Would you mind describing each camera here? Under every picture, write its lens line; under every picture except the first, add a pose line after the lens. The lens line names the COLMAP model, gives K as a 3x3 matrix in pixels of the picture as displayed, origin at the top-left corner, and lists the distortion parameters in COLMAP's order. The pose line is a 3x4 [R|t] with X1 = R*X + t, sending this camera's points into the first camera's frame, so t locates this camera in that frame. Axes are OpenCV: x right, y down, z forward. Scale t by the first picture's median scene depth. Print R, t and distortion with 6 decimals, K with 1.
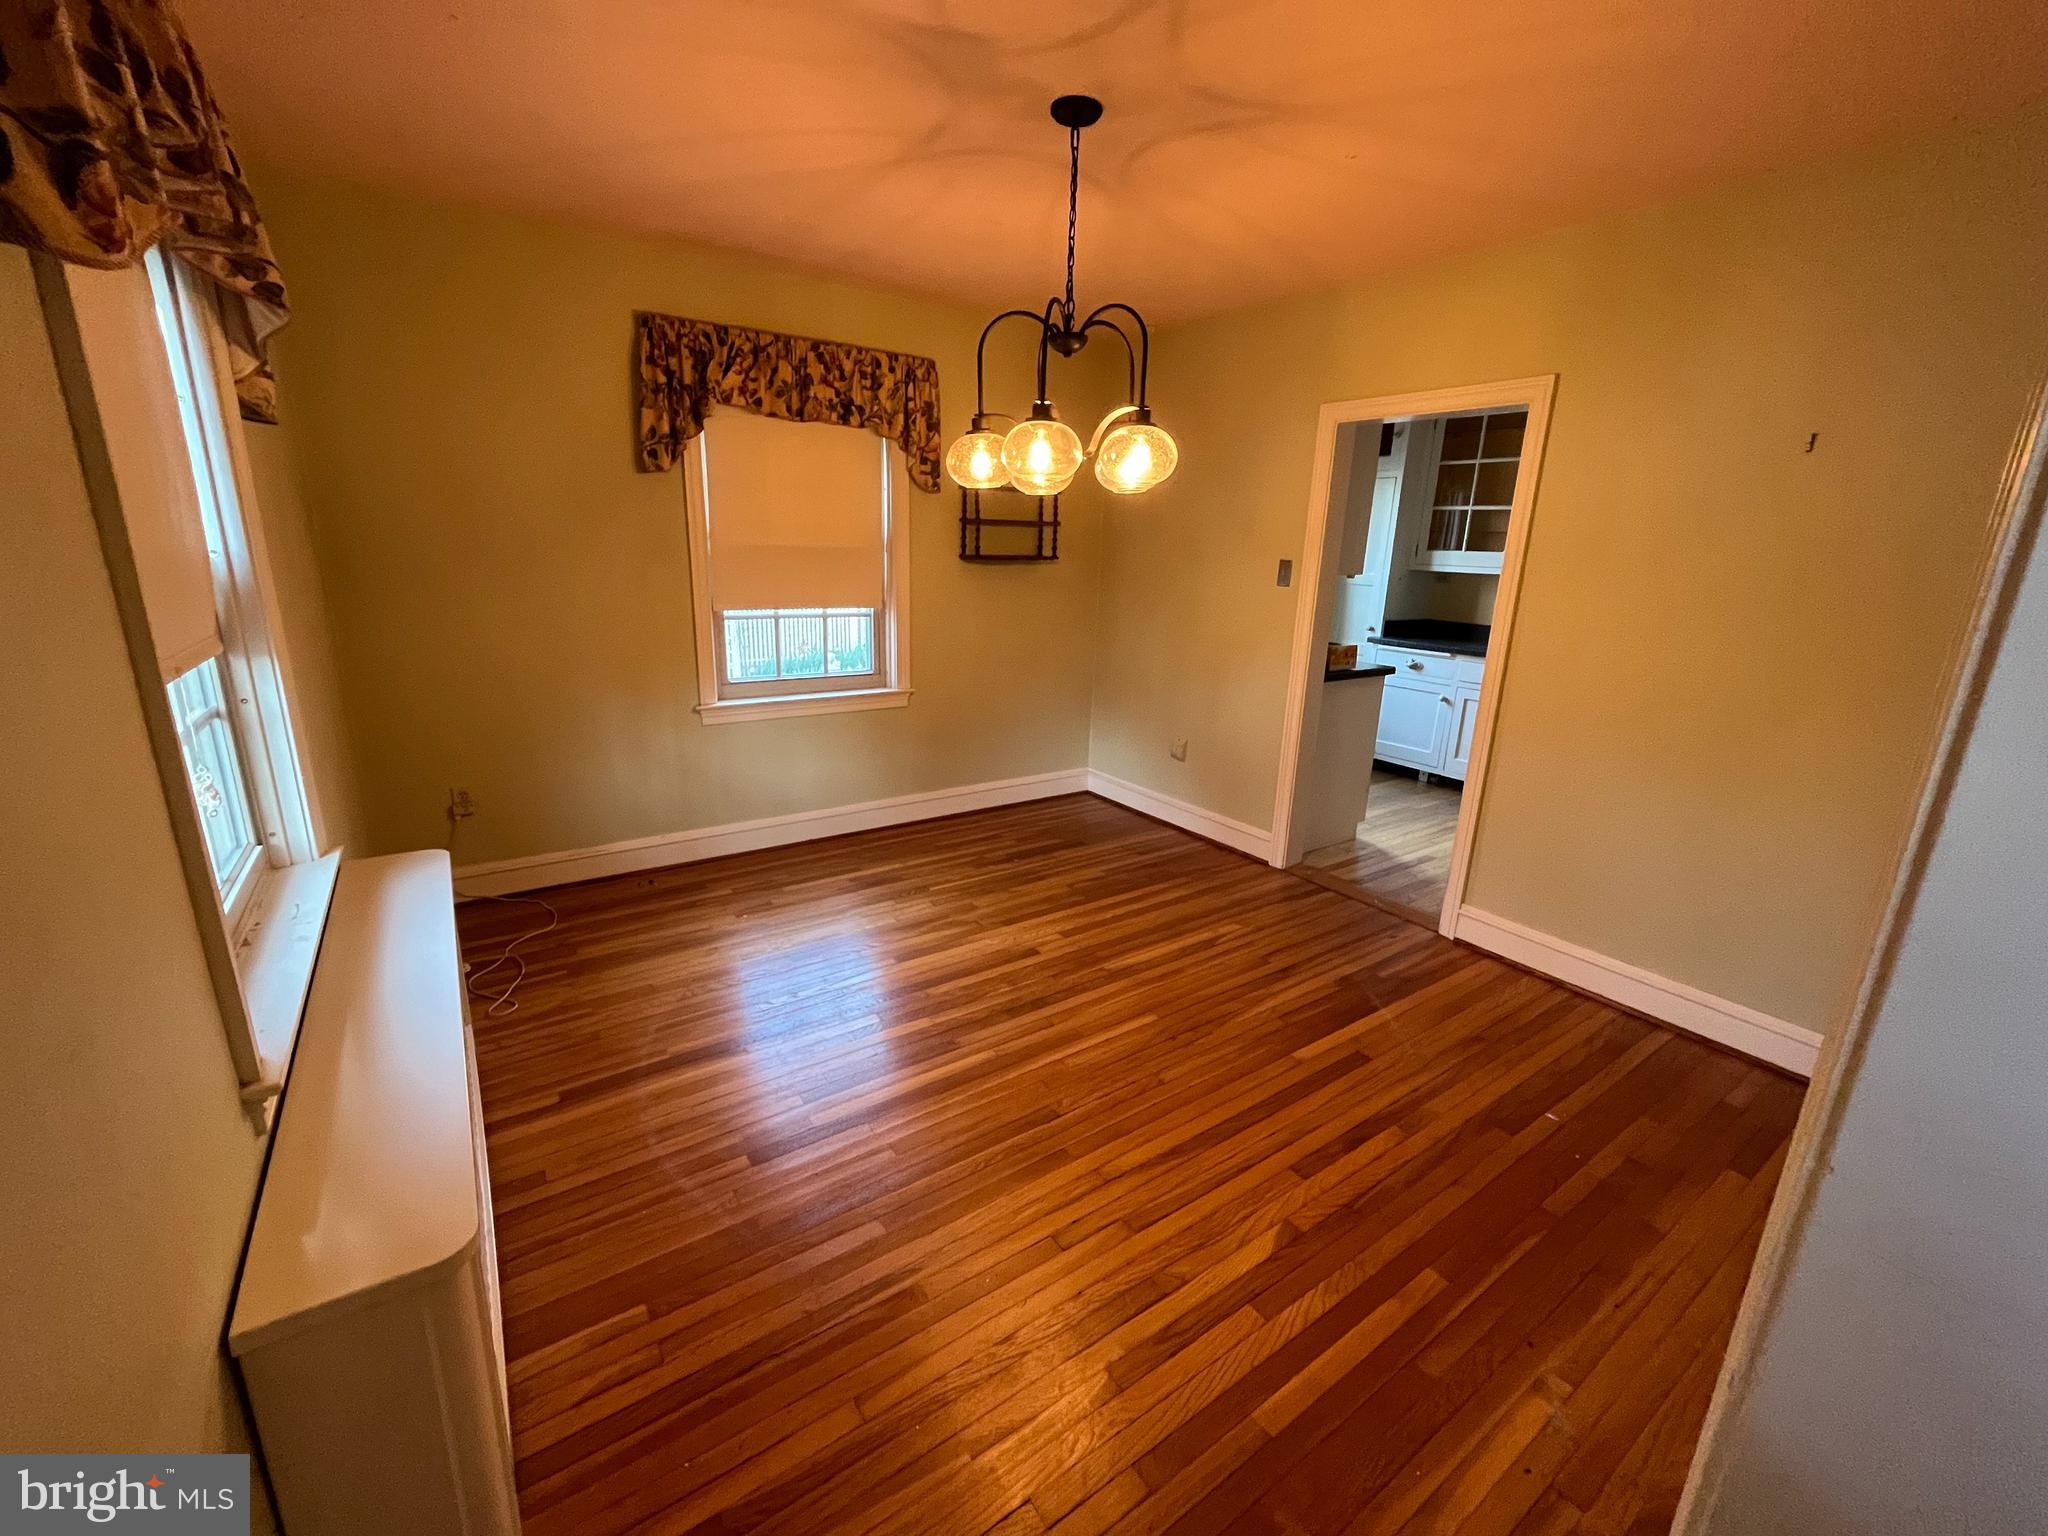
lens RADIAL K [[836.5, 0, 1024.0], [0, 836.5, 768.0], [0, 0, 1]] dist [-0.003403, 0.000031]
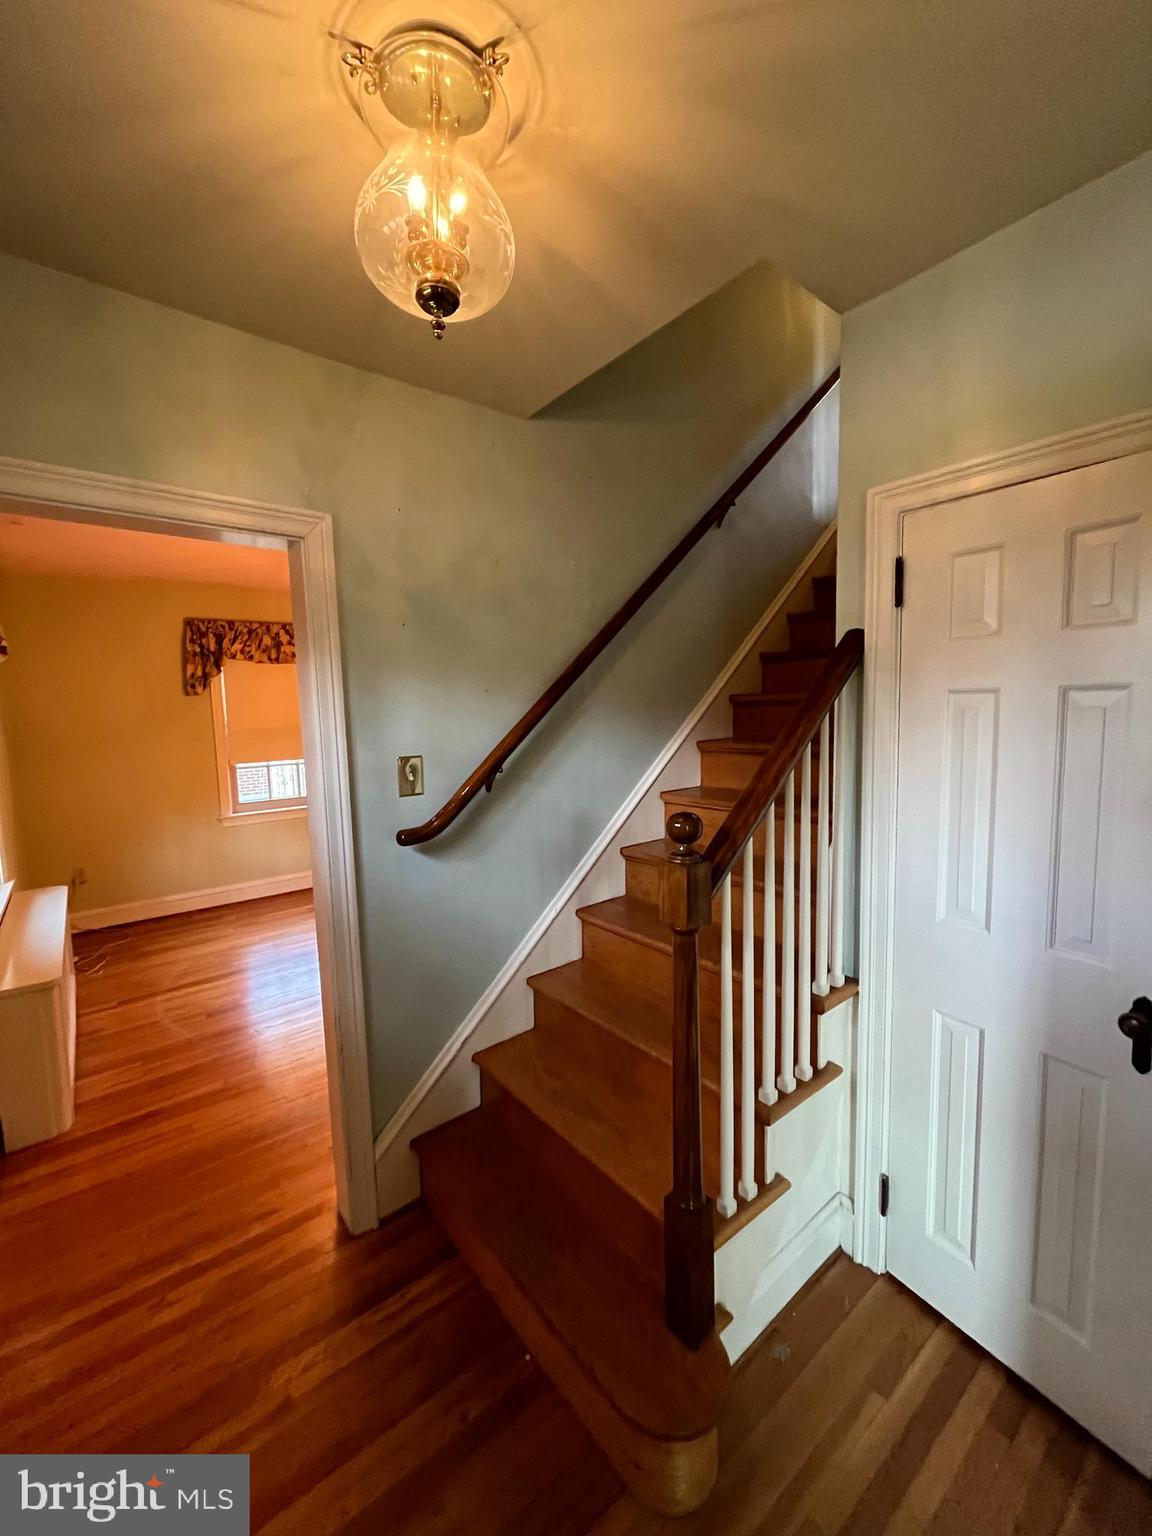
lens RADIAL K [[627.3, 0, 576.0], [0, 627.3, 768.0], [0, 0, 1]] dist [-0.003403, 0.000031]
pose [[0.996190, -0.064515, 0.058680, 0.330817], [0.073220, 0.984250, -0.160907, 0.104602], [-0.047375, 0.164590, 0.985224, -0.424564]]
